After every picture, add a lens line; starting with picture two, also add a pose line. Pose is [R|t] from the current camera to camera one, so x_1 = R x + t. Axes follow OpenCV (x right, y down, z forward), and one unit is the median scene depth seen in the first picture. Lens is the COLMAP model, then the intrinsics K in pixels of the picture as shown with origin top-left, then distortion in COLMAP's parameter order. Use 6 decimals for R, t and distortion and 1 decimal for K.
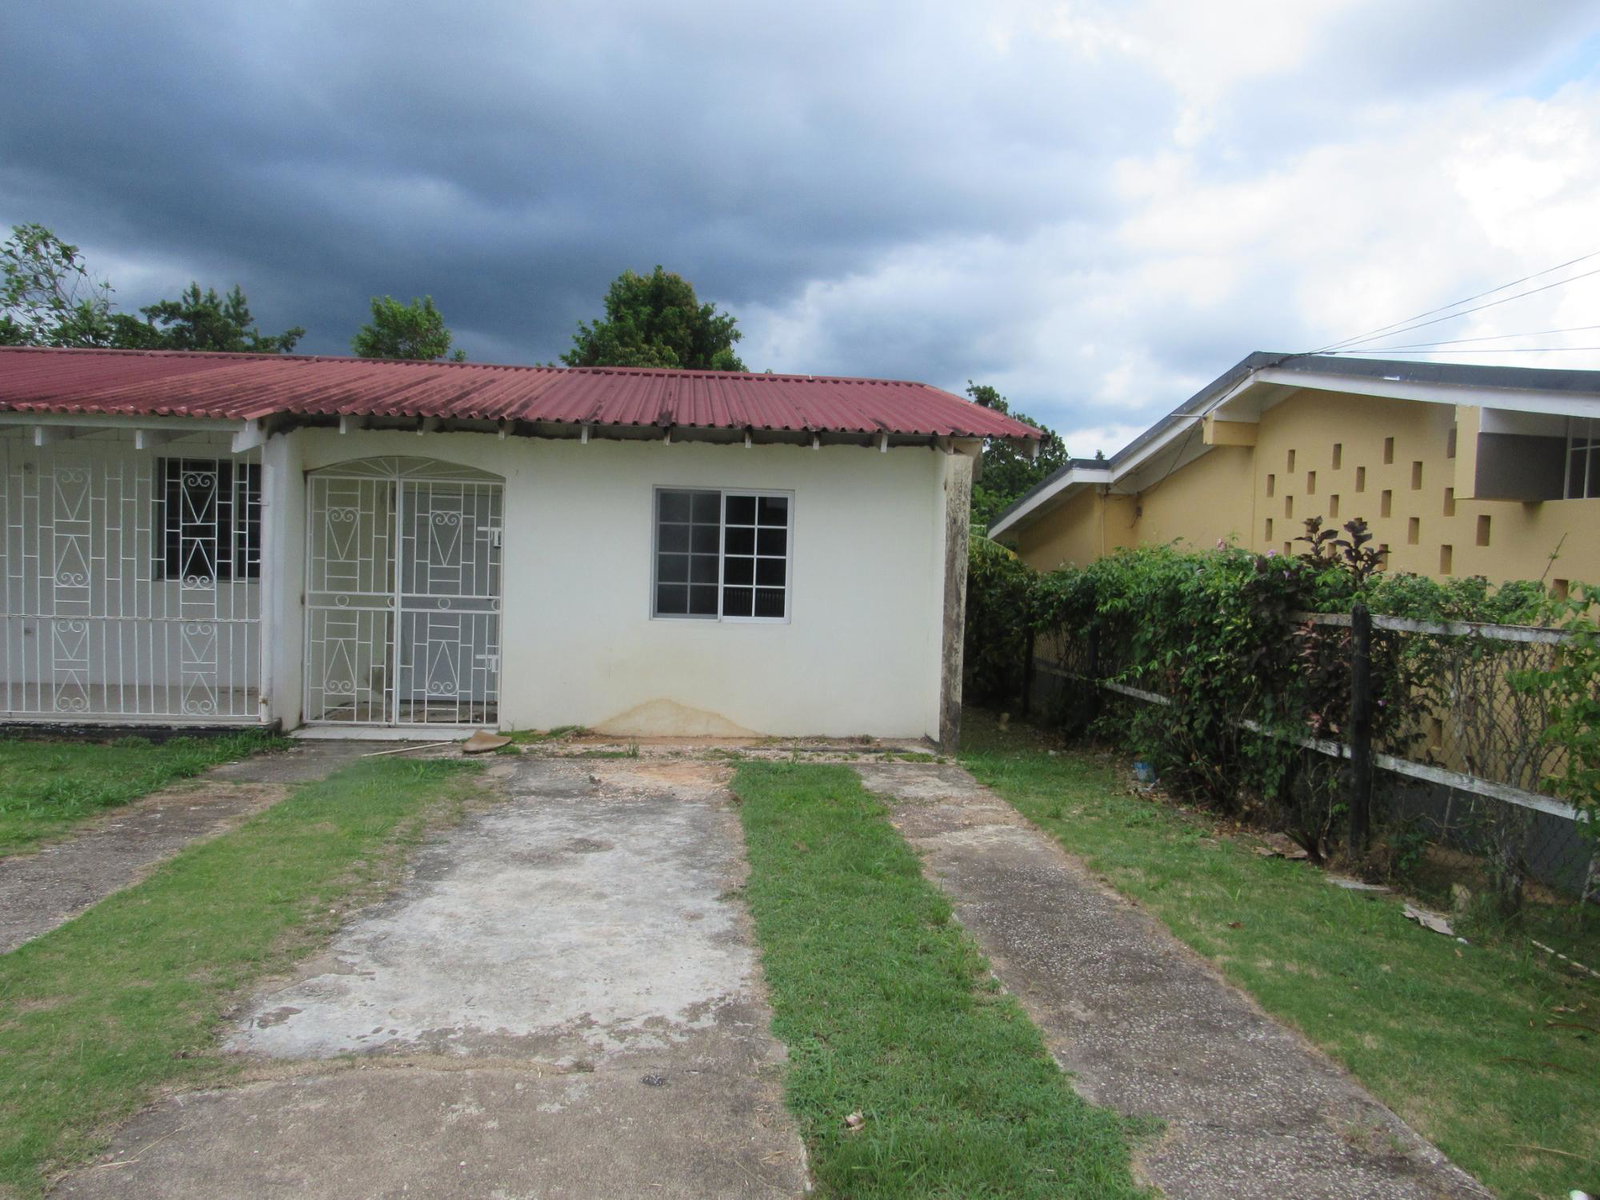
lens RADIAL K [[1140.2, 0, 787.2], [0, 1140.2, 598.1], [0, 0, 1]] dist [-0.019296, -0.002795]
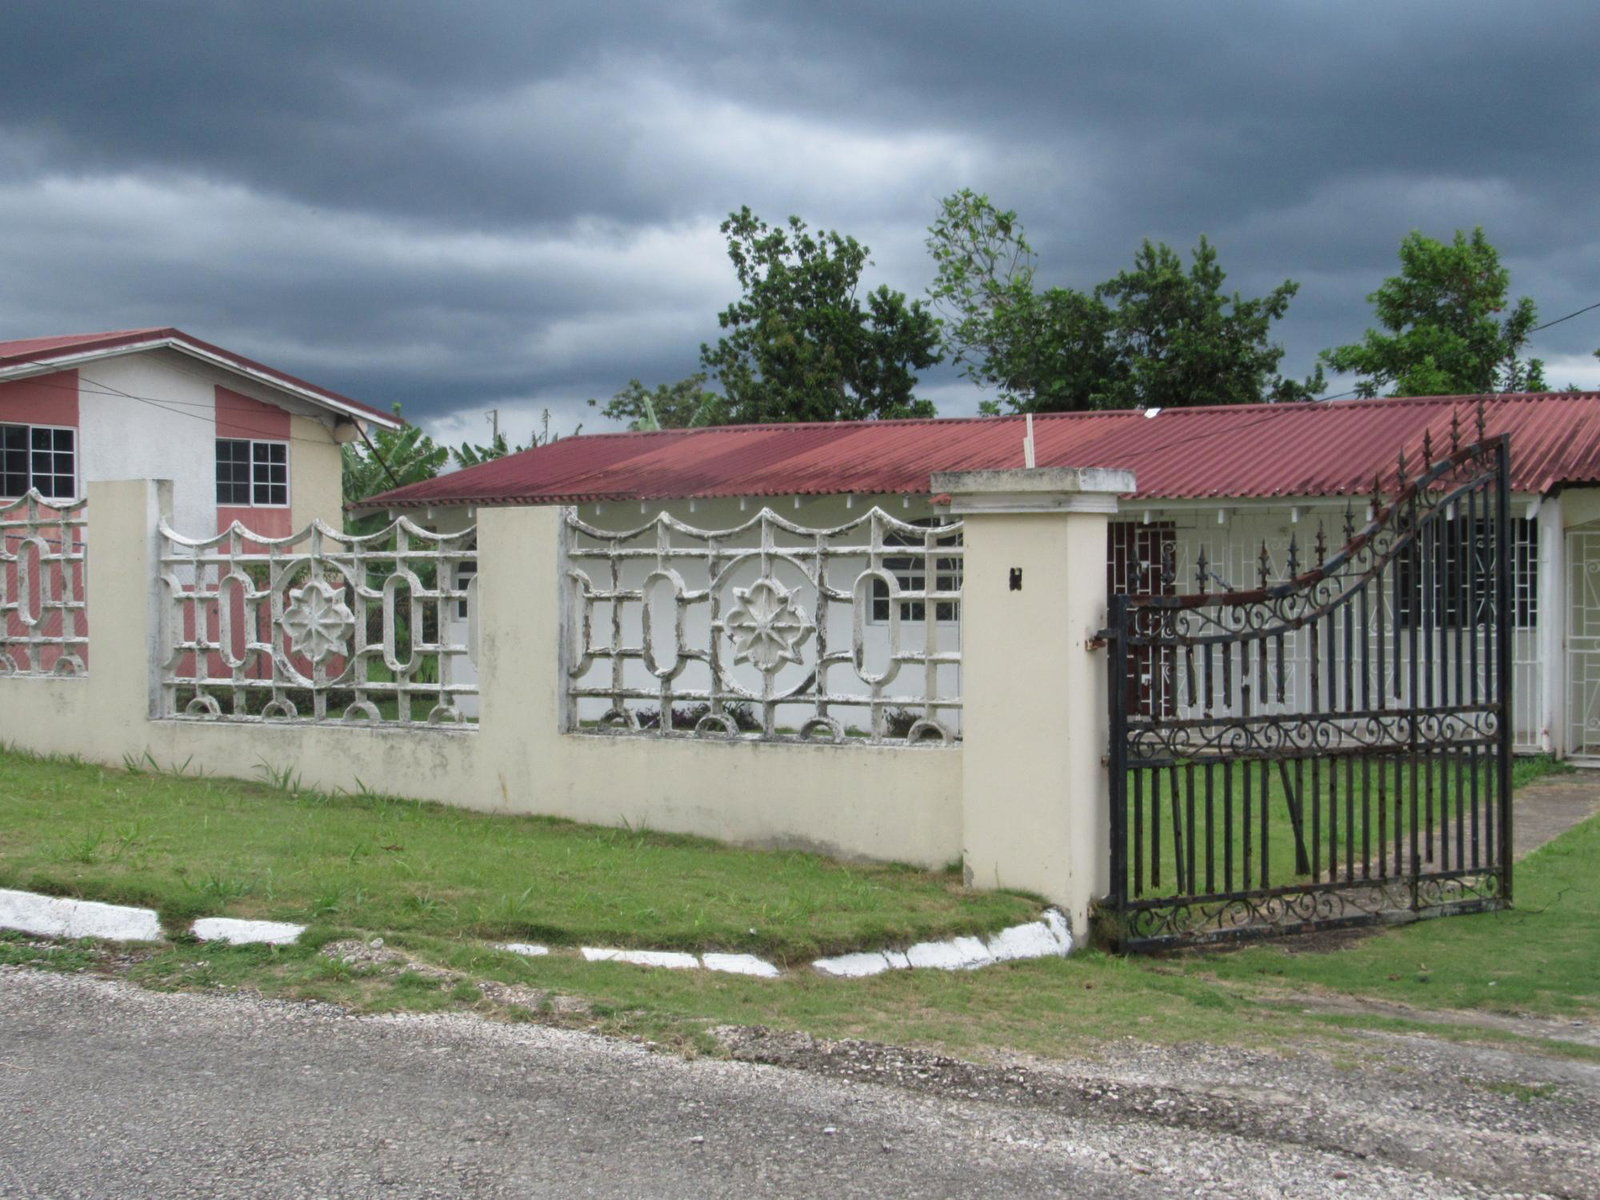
lens RADIAL K [[2115.6, 0, 815.1], [0, 2115.6, 597.0], [0, 0, 1]] dist [-0.072700, 0.039810]
pose [[0.851151, -0.027426, -0.524204, 0.023916], [0.008879, 0.999244, -0.037863, 0.026489], [0.524846, 0.027573, 0.850751, -1.127563]]
